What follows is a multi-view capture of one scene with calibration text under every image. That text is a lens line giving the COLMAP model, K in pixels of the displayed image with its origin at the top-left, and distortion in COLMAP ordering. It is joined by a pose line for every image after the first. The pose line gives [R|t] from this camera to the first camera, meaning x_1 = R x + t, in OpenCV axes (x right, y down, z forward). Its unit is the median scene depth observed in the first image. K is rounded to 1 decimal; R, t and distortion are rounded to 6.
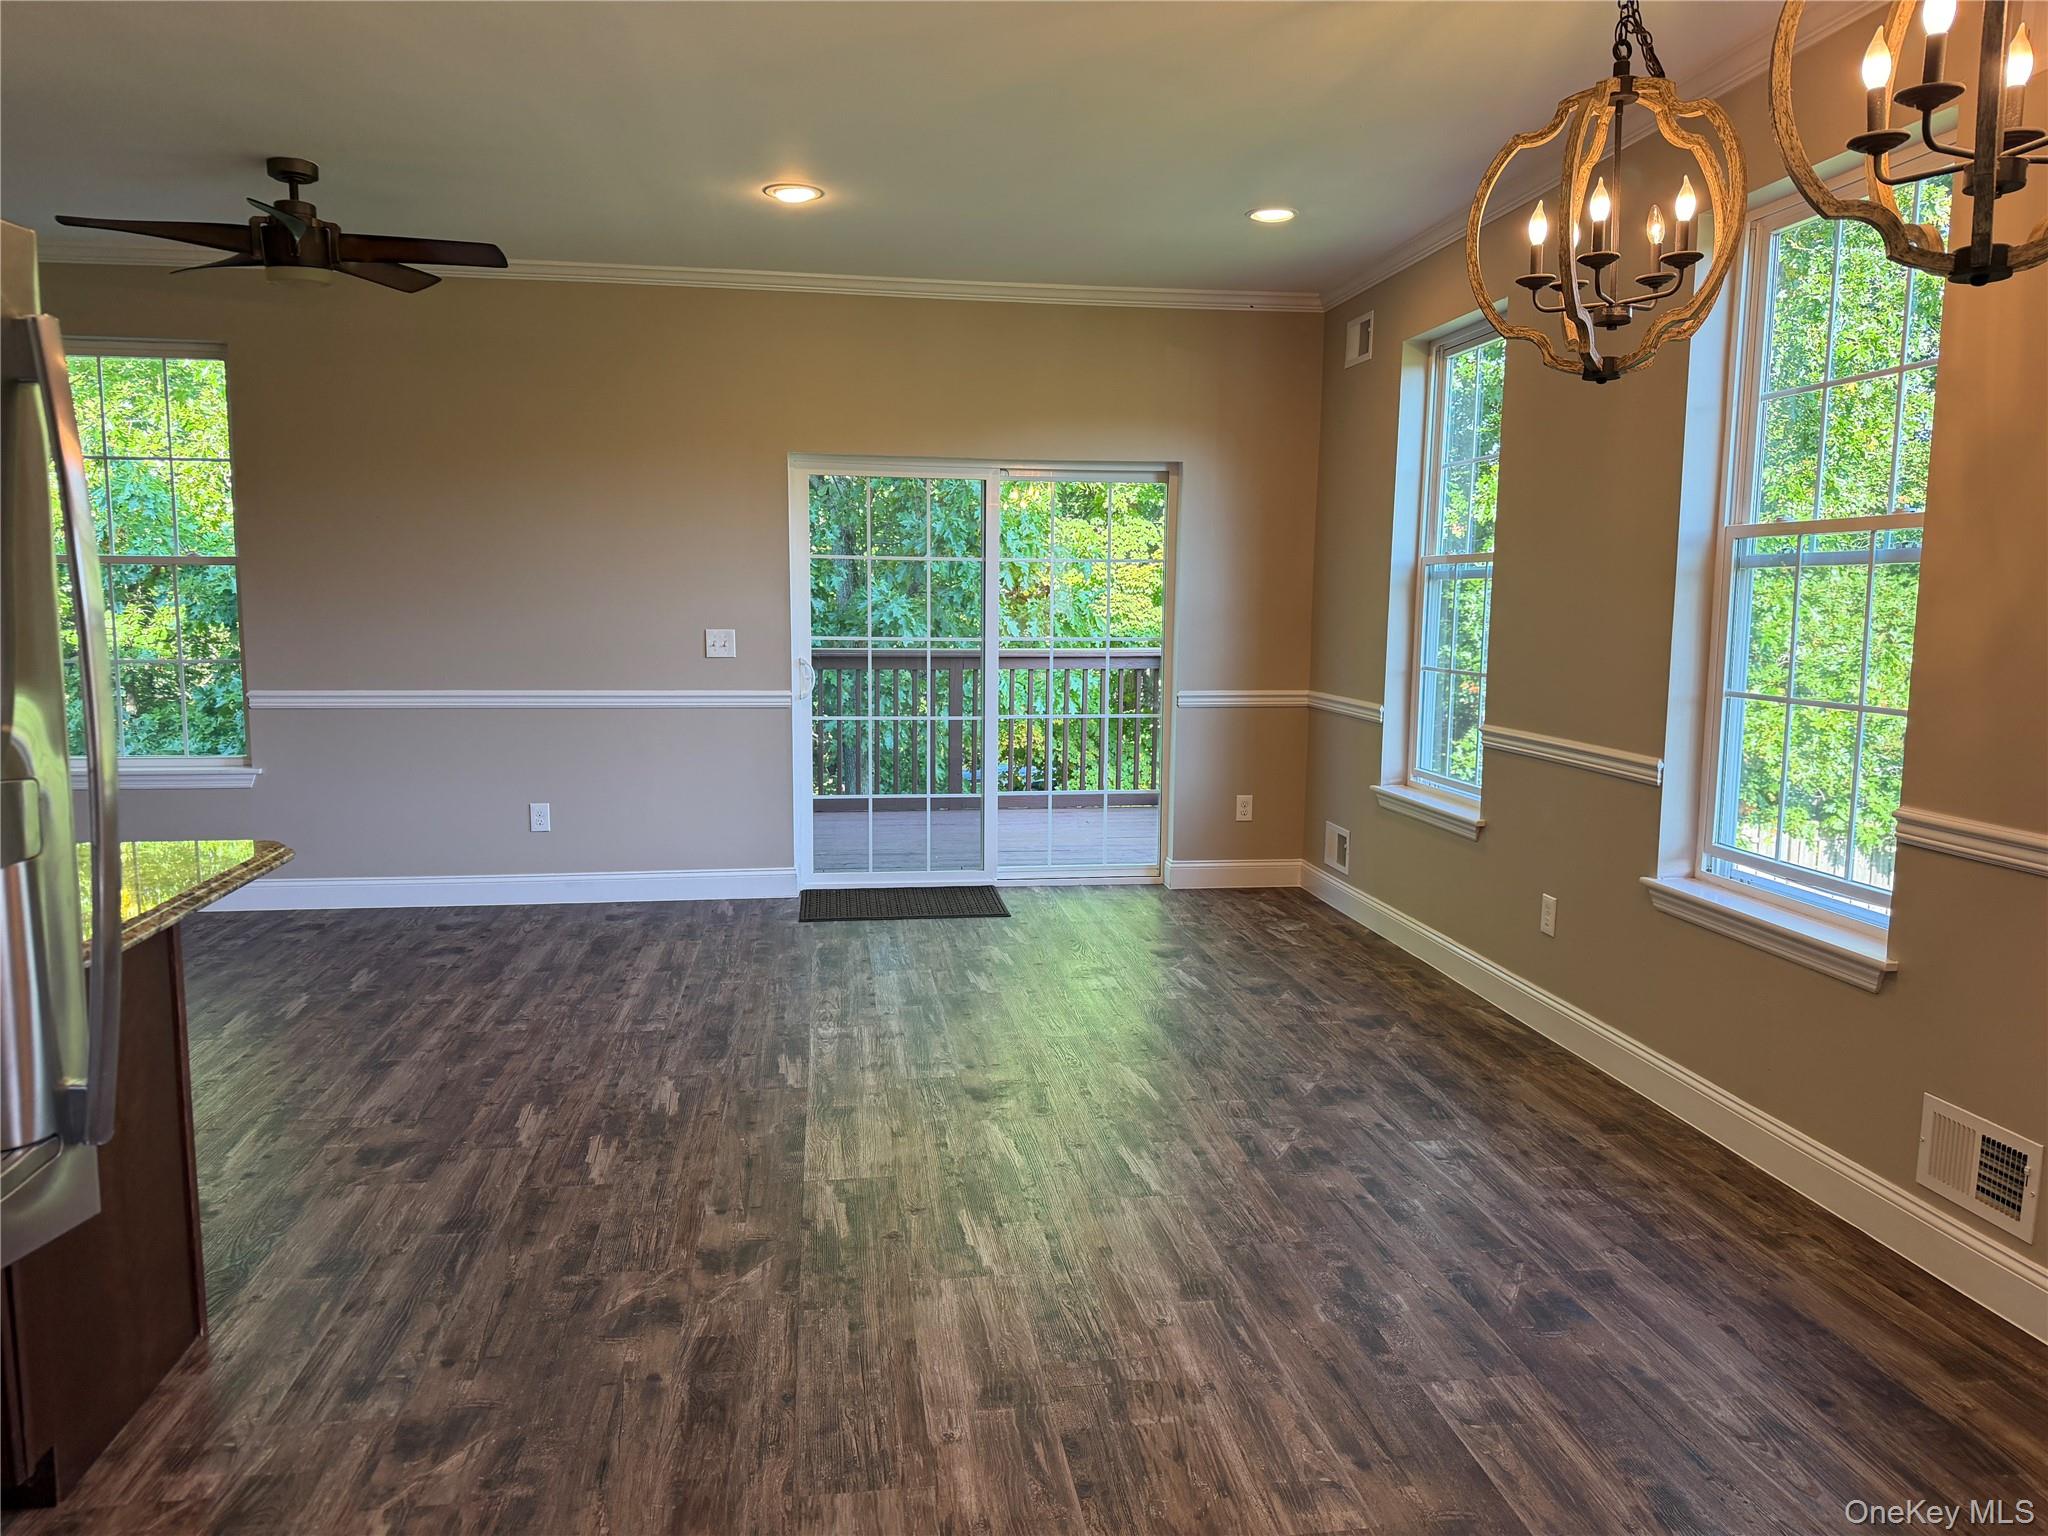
lens RADIAL K [[1425.3, 0, 1014.8], [0, 1425.3, 776.1], [0, 0, 1]] dist [0.071568, -0.076658]
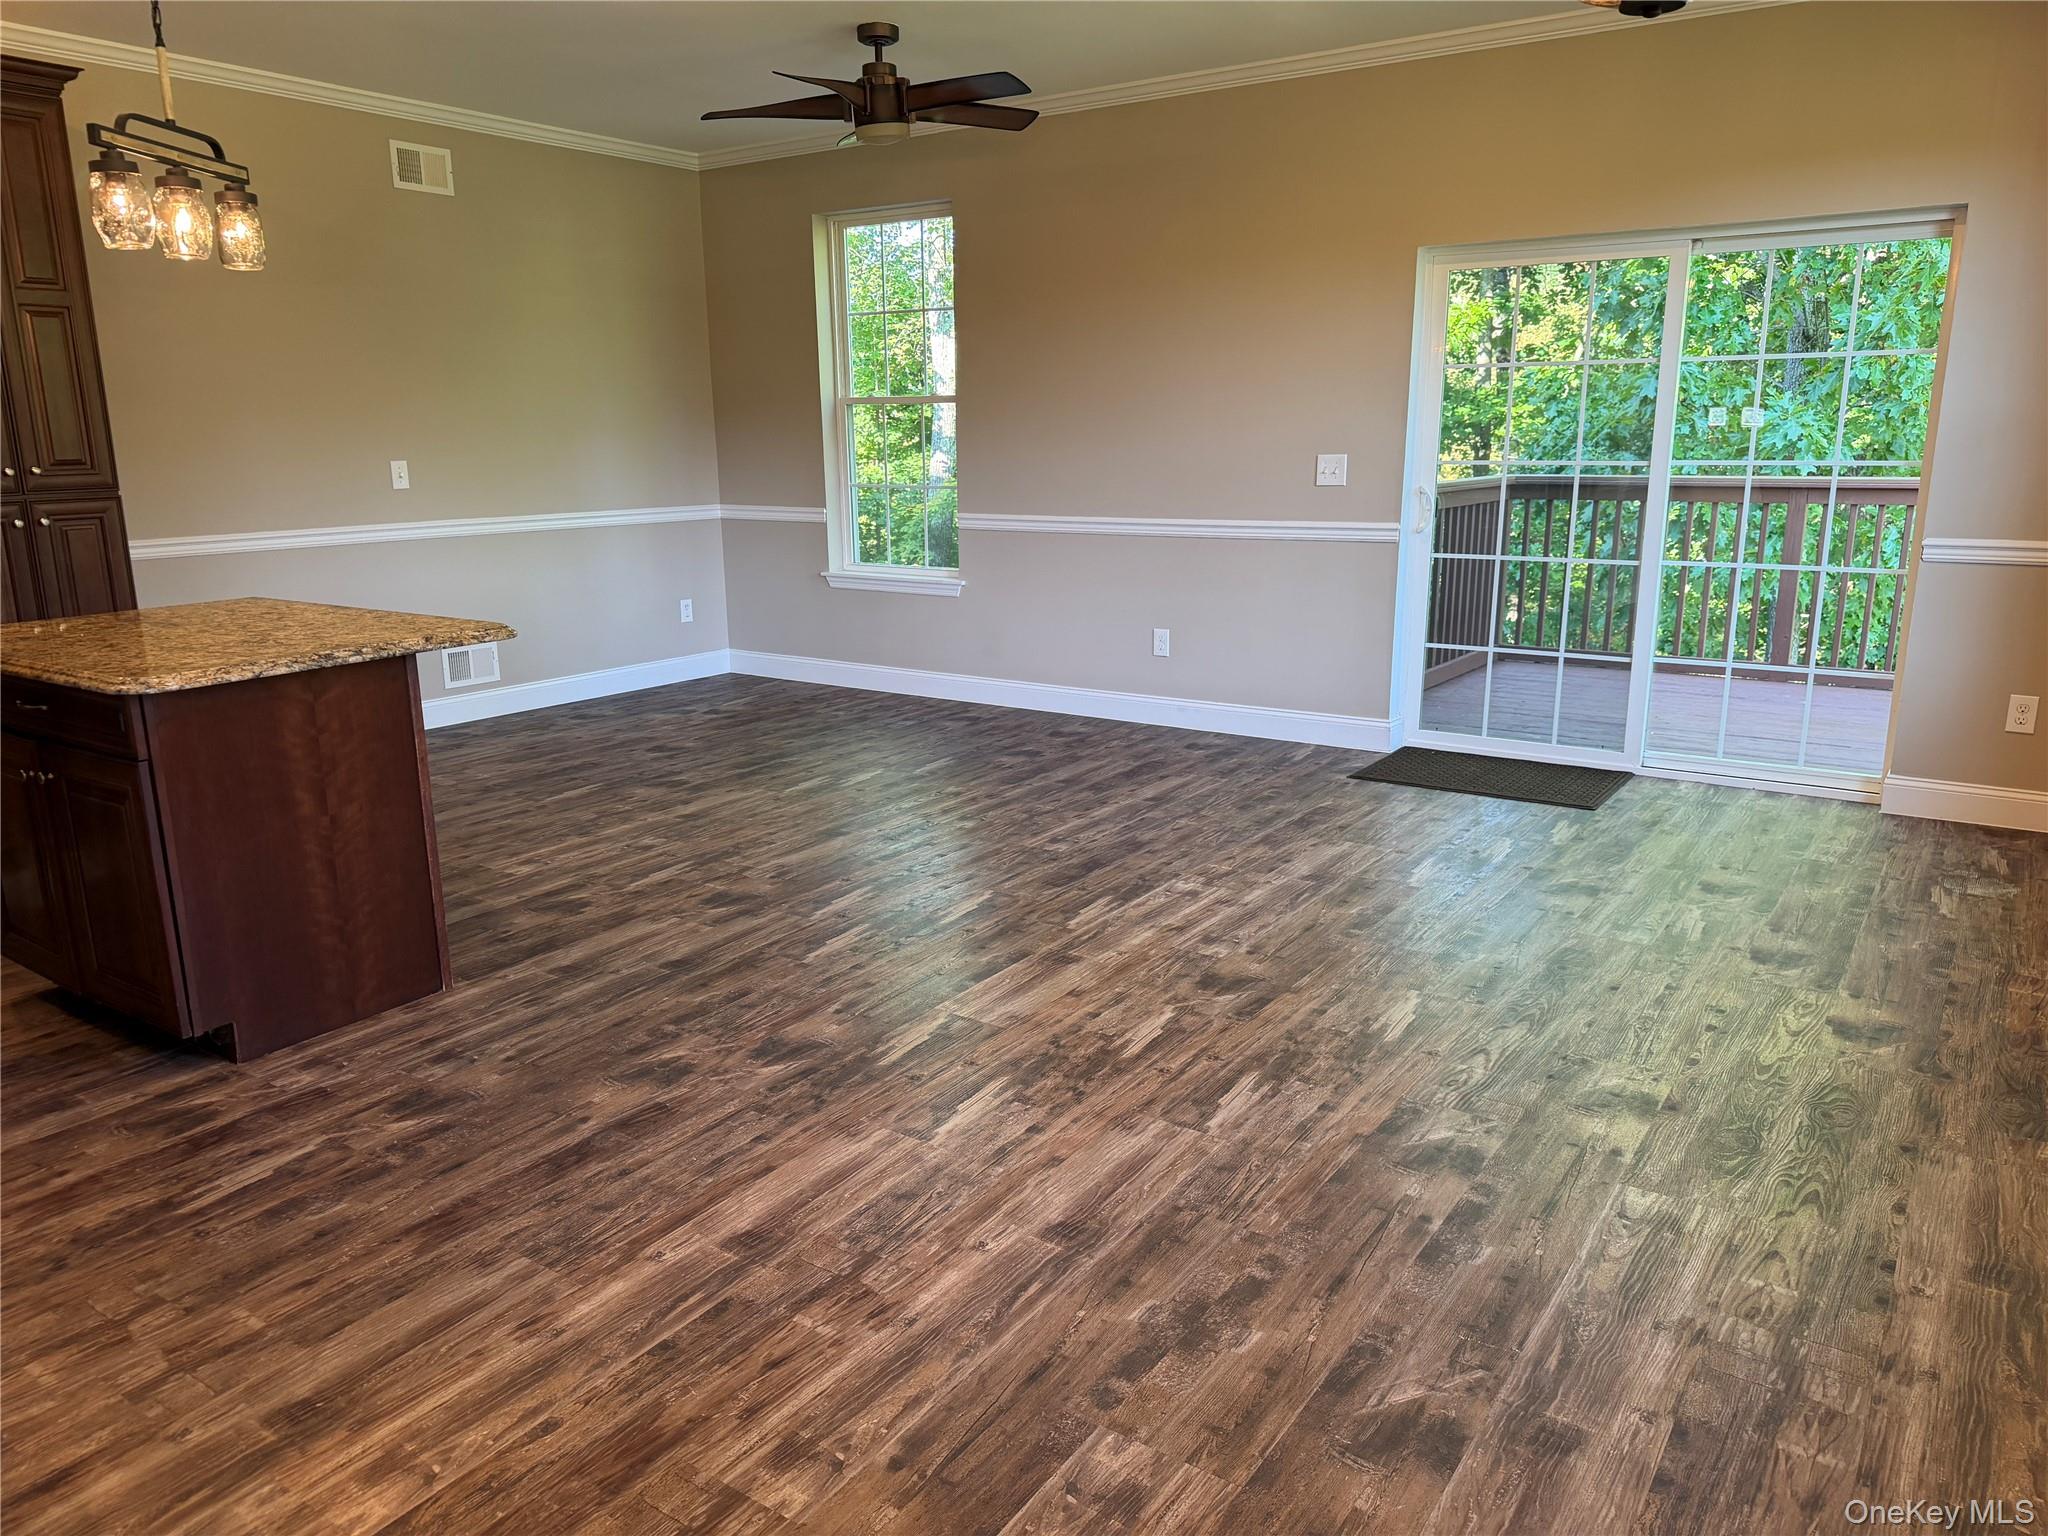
lens RADIAL K [[1425.3, 0, 1026.4], [0, 1425.3, 759.8], [0, 0, 1]] dist [0.071568, -0.076658]
pose [[0.734249, 0.137923, -0.664722, 0.453325], [-0.069579, 0.989277, 0.128409, -0.019172], [0.675305, -0.048033, 0.735973, 0.265243]]
